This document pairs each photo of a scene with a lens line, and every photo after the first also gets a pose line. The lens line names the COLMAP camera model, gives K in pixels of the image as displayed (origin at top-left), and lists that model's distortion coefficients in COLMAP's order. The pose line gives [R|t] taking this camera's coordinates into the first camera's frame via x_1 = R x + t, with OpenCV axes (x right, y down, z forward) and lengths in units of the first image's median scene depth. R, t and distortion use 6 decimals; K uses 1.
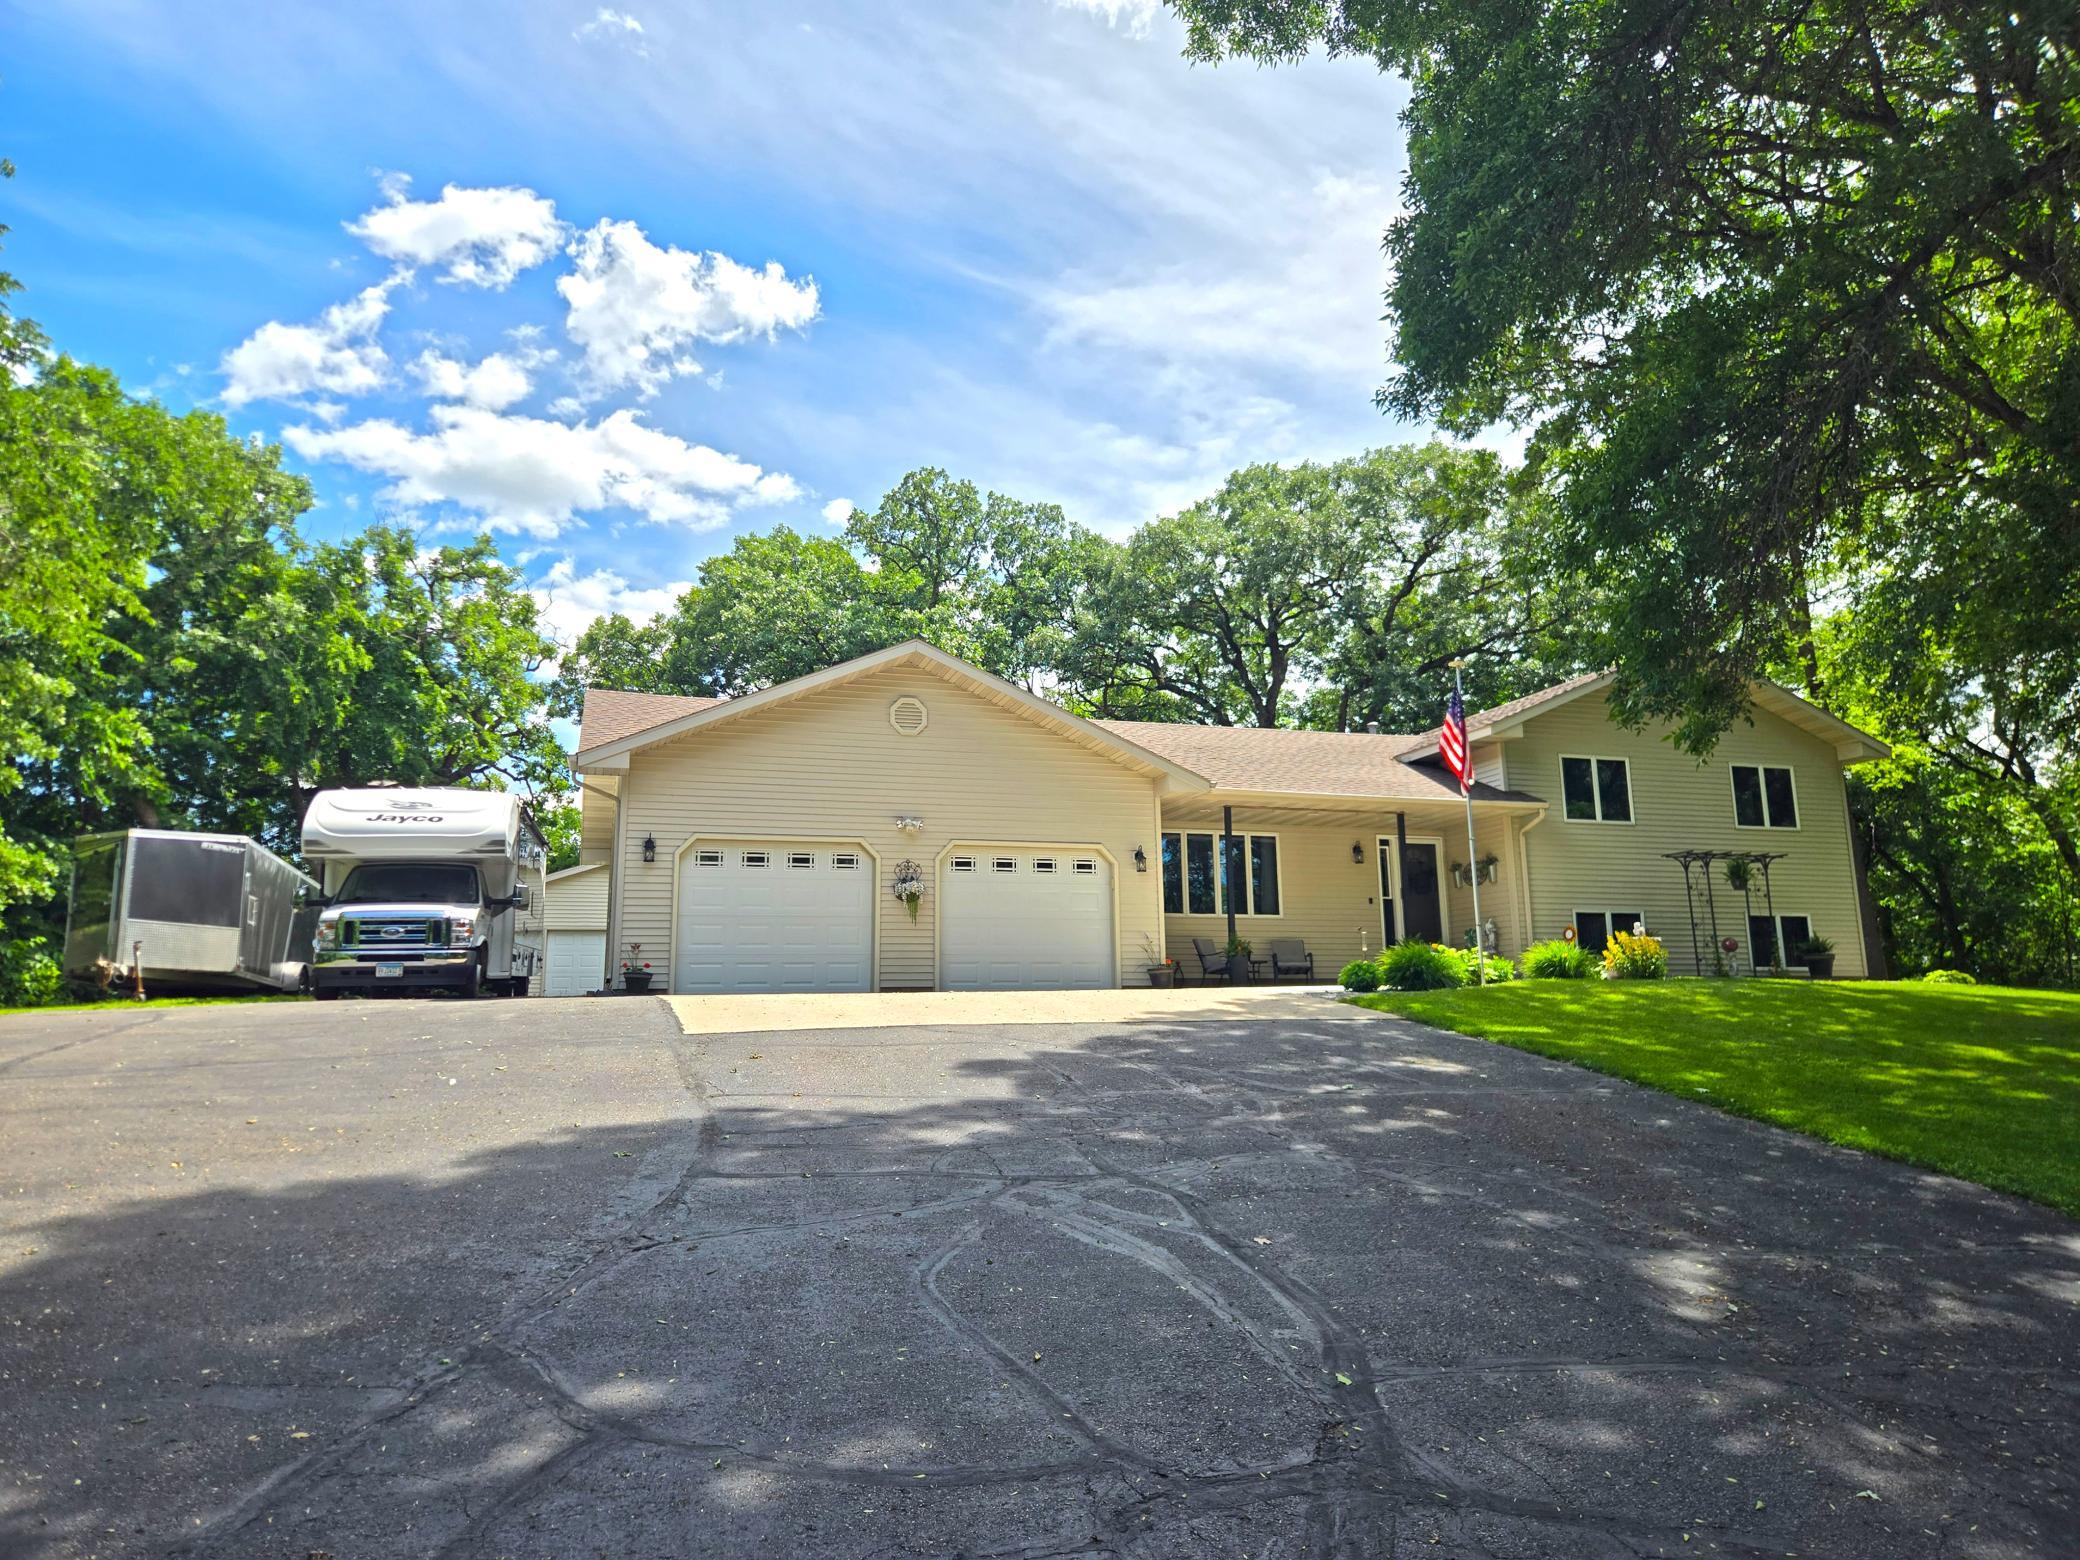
lens RADIAL K [[1372.5, 0, 1035.1], [0, 1372.5, 769.9], [0, 0, 1]] dist [-0.017734, -0.006210]
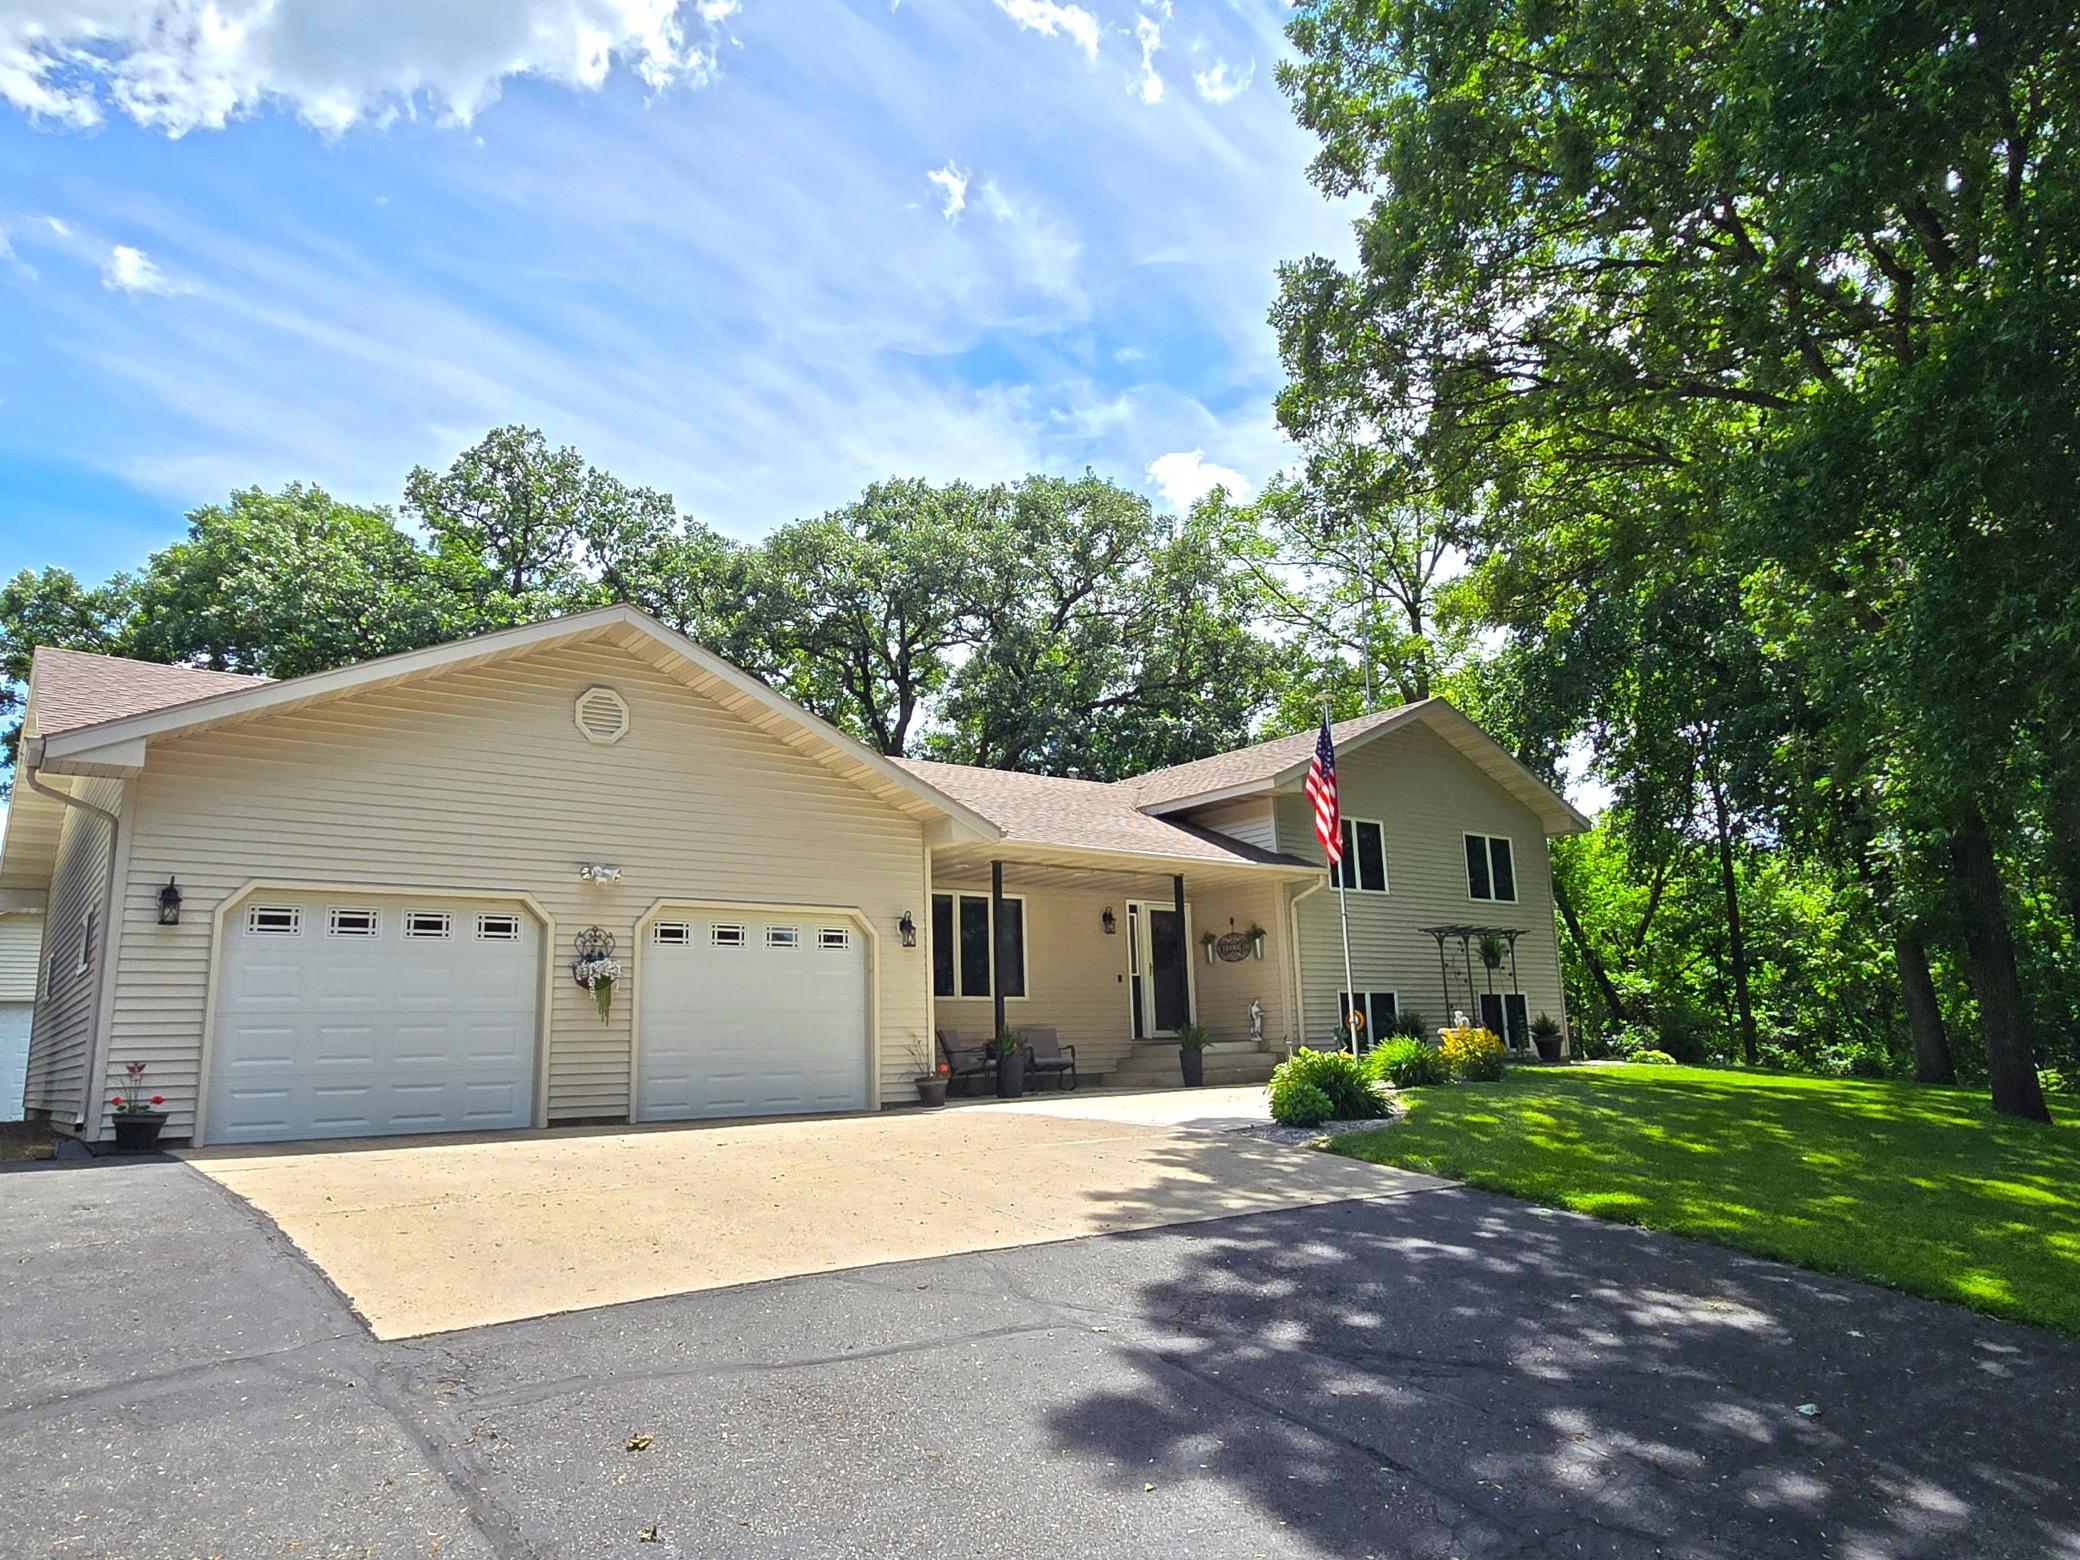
lens RADIAL K [[1372.5, 0, 1039.0], [0, 1372.5, 783.6], [0, 0, 1]] dist [-0.017734, -0.006210]
pose [[0.936570, 0.052672, 0.346501, -0.100334], [-0.044472, 0.998511, -0.031580, 0.005203], [-0.347649, 0.014168, 0.937518, 0.229613]]
